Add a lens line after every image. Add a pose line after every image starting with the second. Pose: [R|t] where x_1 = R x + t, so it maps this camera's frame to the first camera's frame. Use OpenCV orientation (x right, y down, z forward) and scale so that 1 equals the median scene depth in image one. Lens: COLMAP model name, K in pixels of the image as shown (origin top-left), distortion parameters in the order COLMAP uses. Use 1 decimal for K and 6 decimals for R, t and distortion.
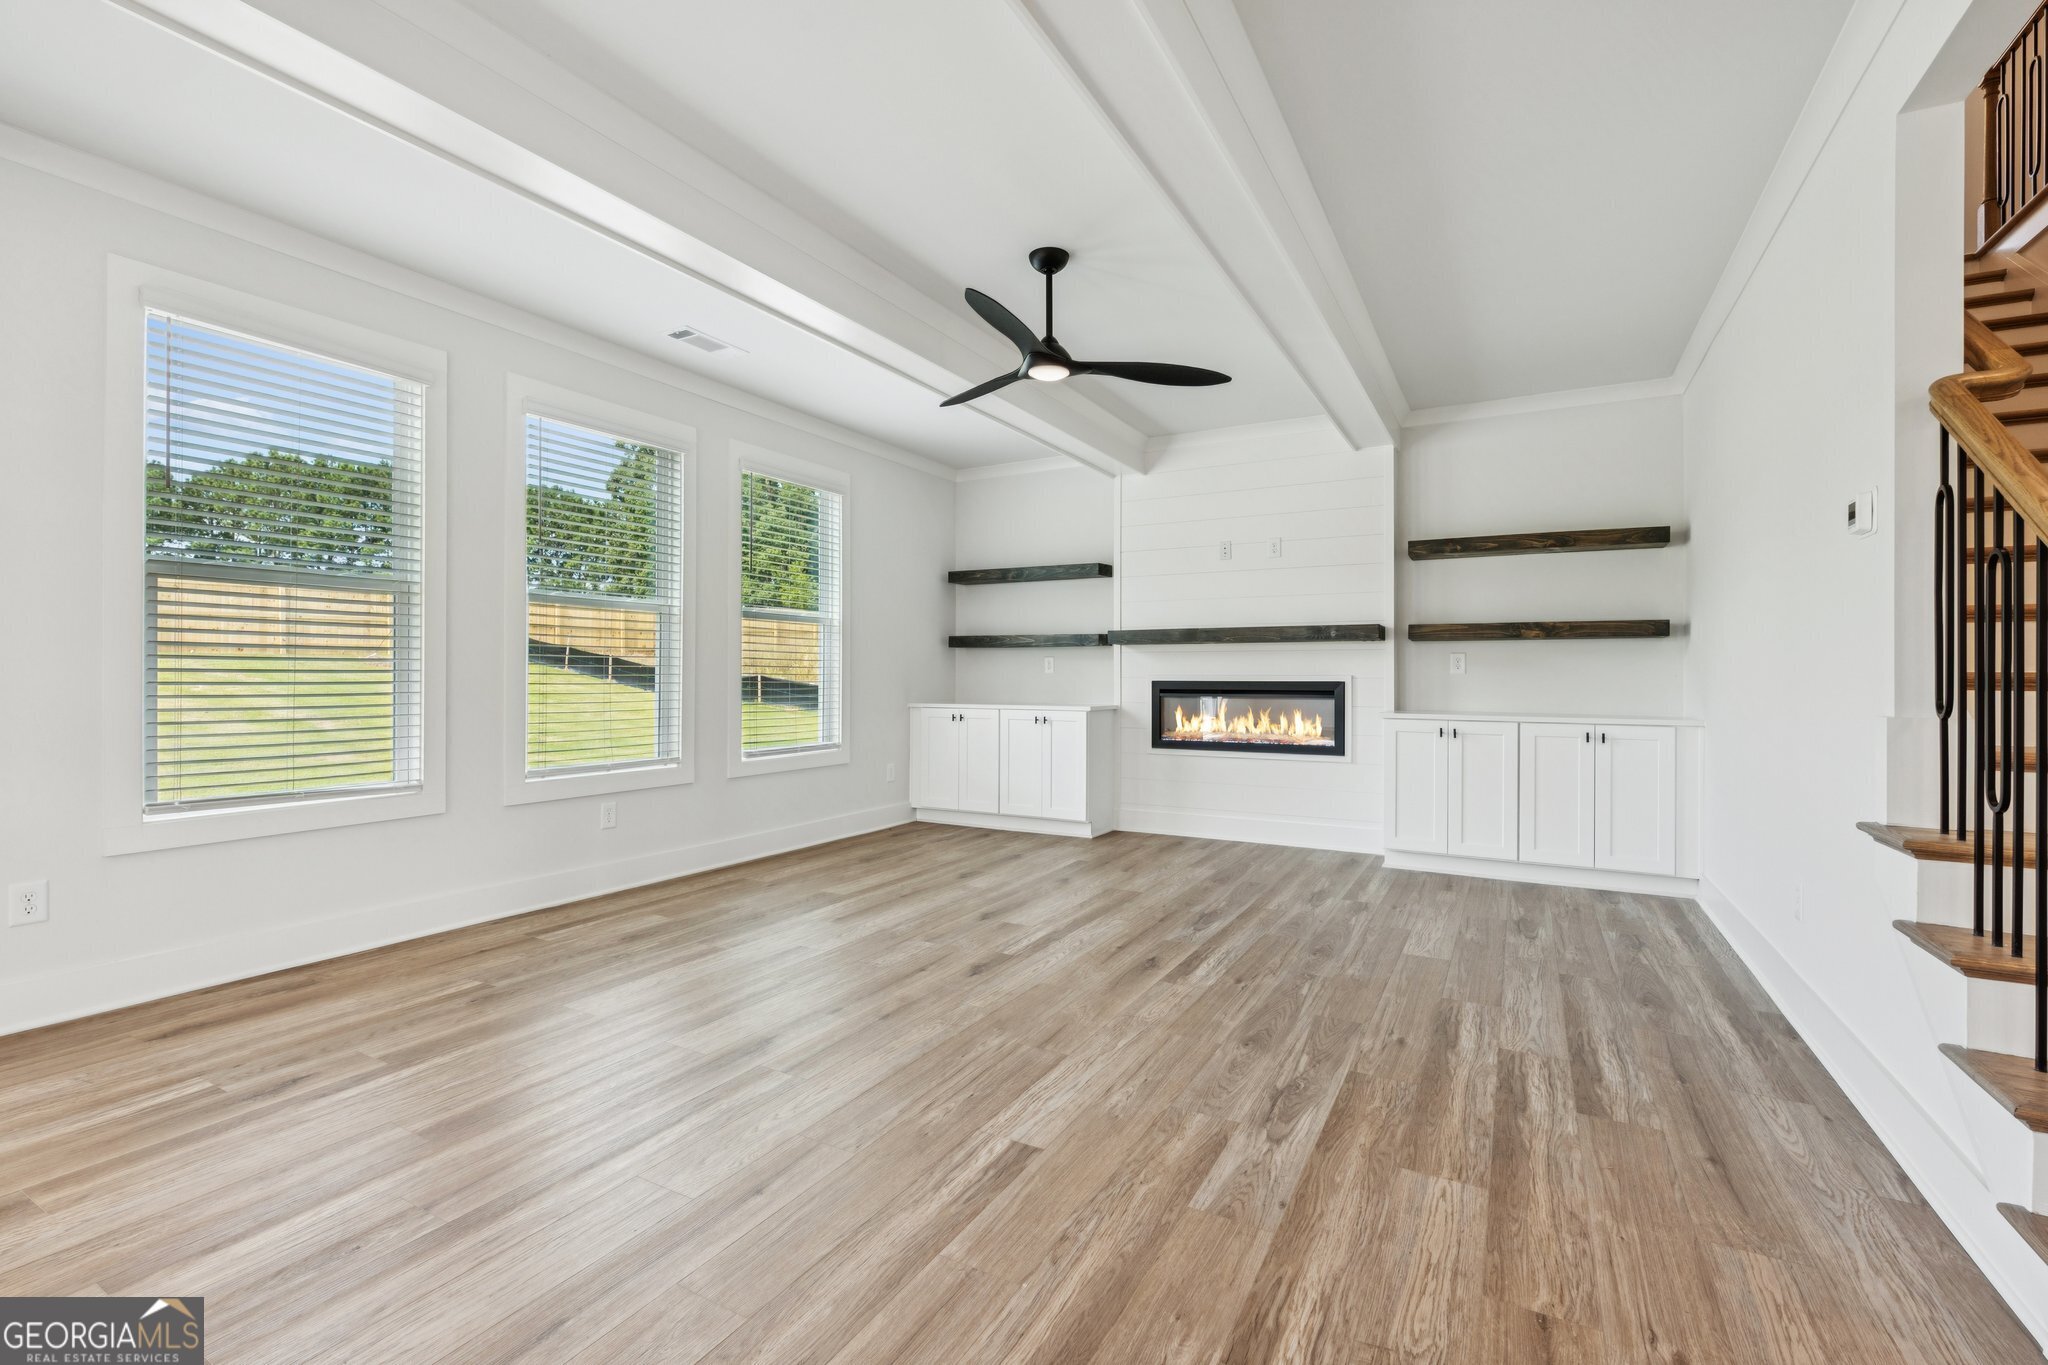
lens RADIAL K [[891.3, 0, 1022.9], [0, 891.3, 676.6], [0, 0, 1]] dist [-0.004665, 0.000794]
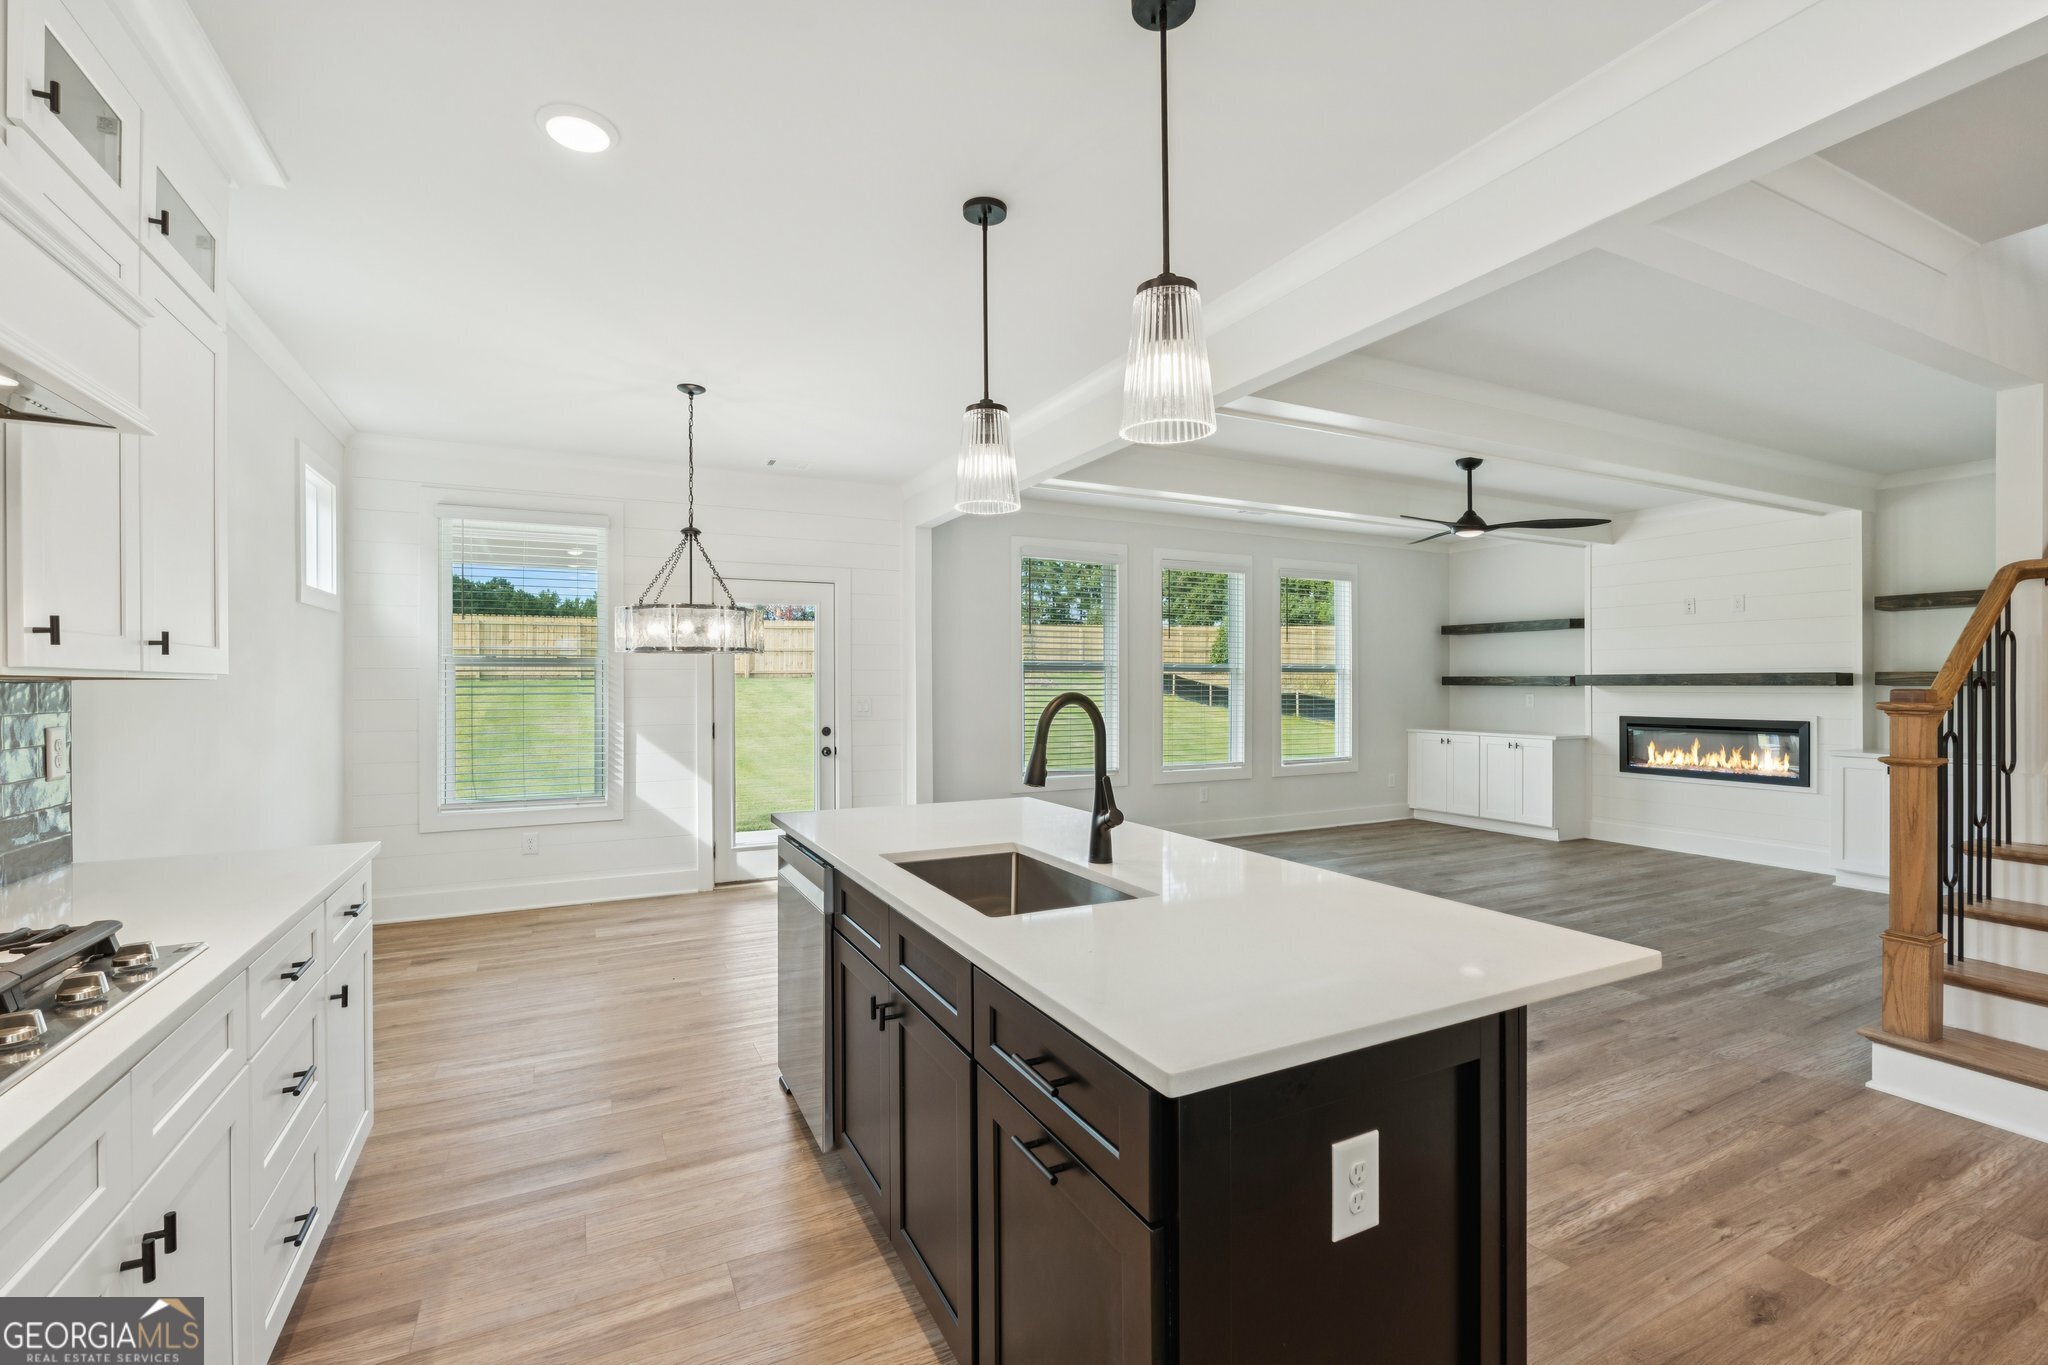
lens RADIAL K [[891.3, 0, 1032.0], [0, 891.3, 682.4], [0, 0, 1]] dist [-0.004665, 0.000794]
pose [[0.836847, -0.003235, -0.547427, 0.168058], [0.001654, 0.999993, -0.003382, -0.045694], [0.547434, 0.001925, 0.836847, -0.527277]]
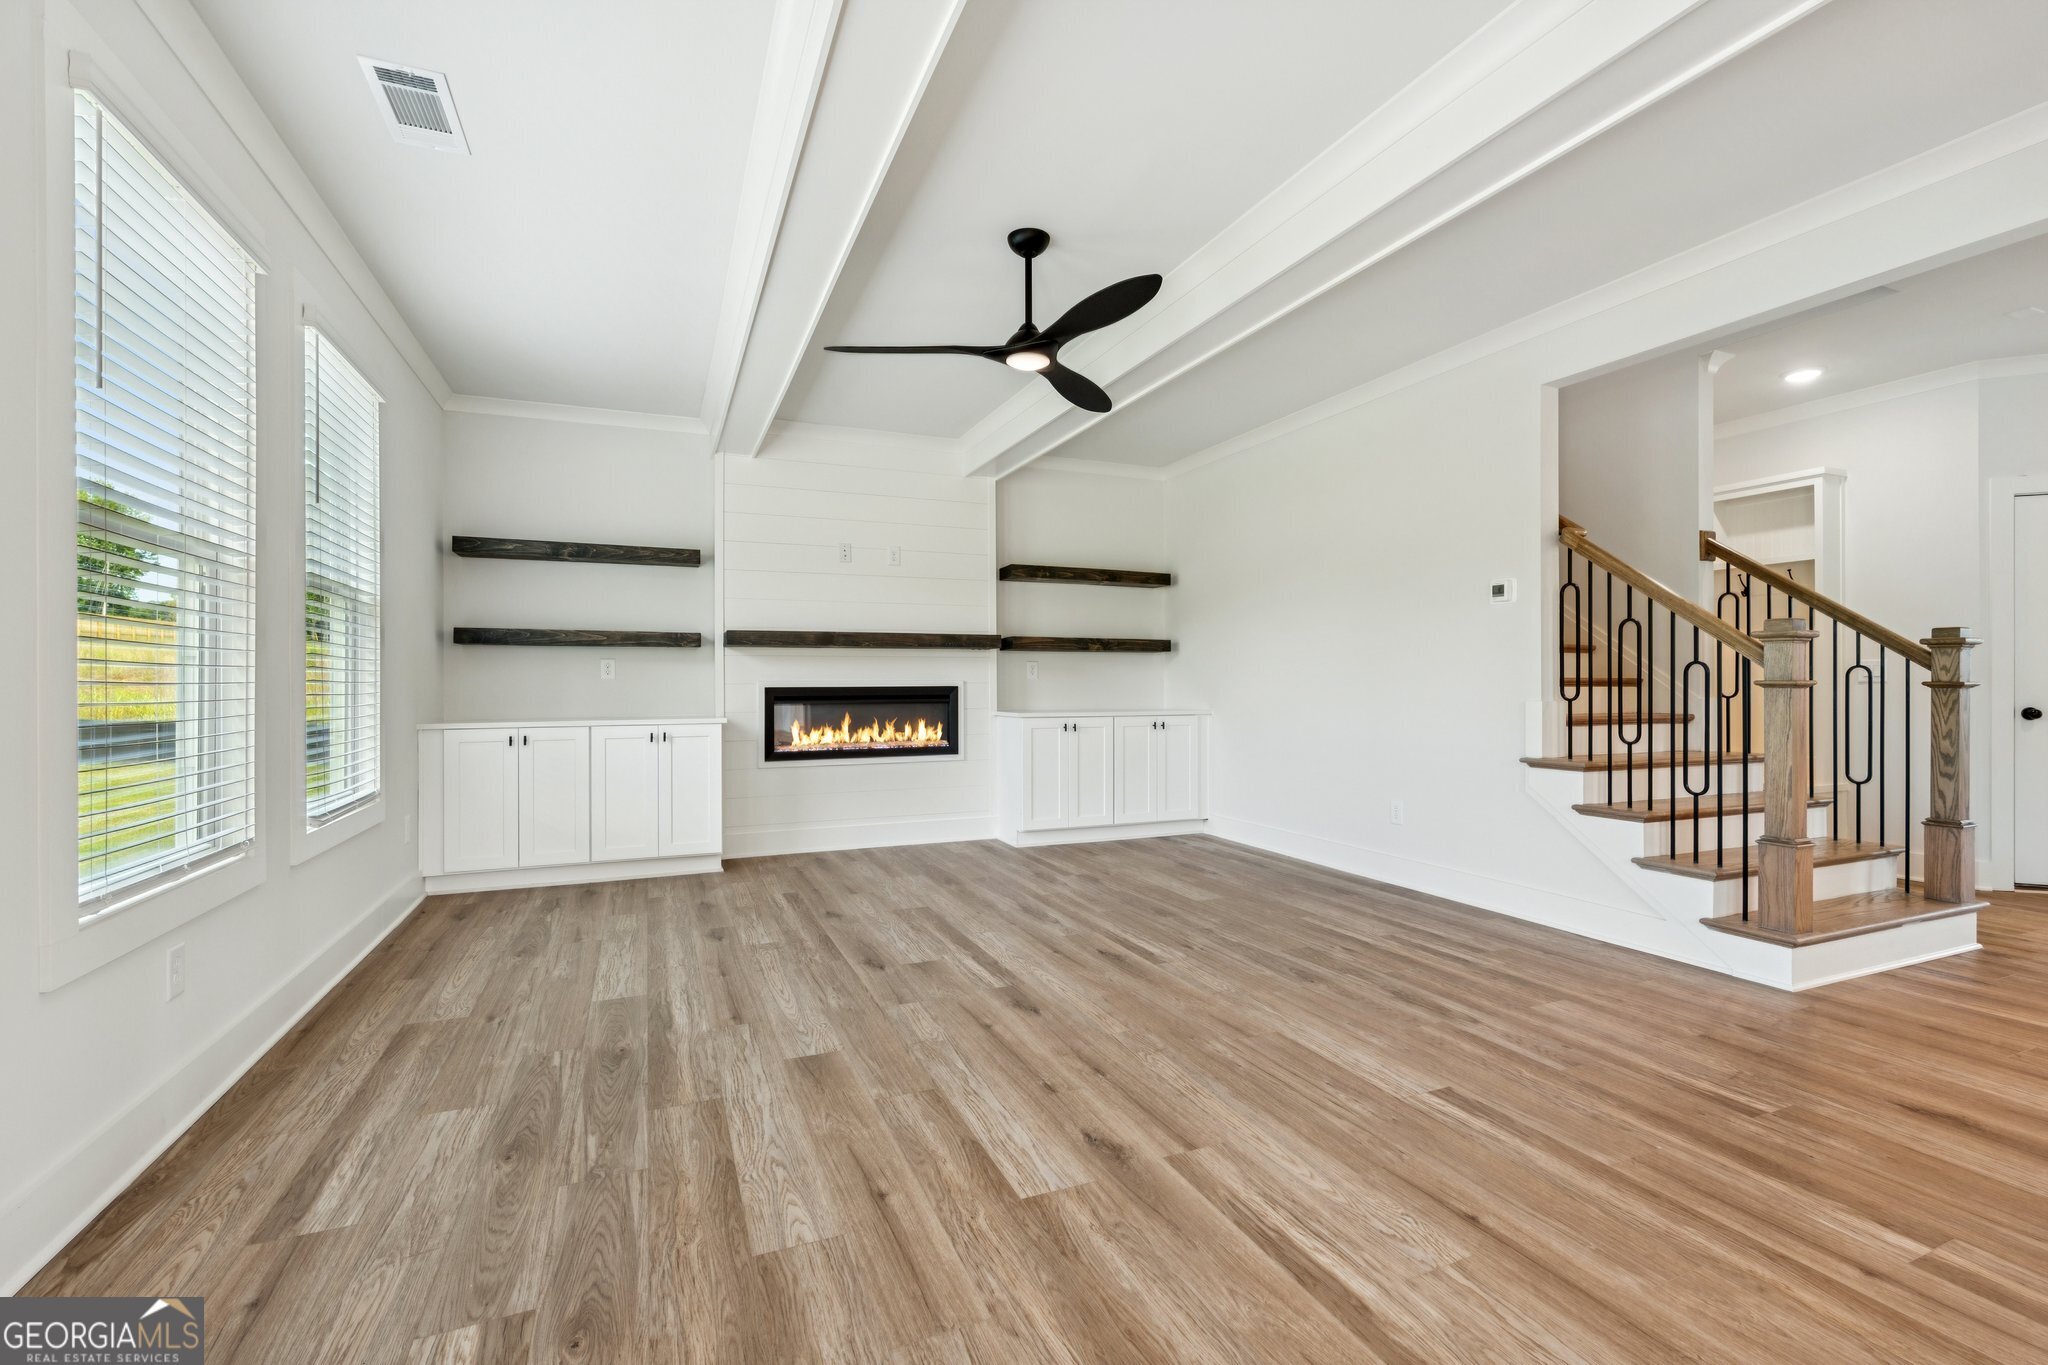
lens RADIAL K [[891.3, 0, 1015.5], [0, 891.3, 687.0], [0, 0, 1]] dist [-0.004665, 0.000794]
pose [[0.614965, -0.009450, 0.788498, -0.502015], [0.005590, 0.999955, 0.007624, -0.001931], [-0.788535, -0.000281, 0.614990, 0.296135]]
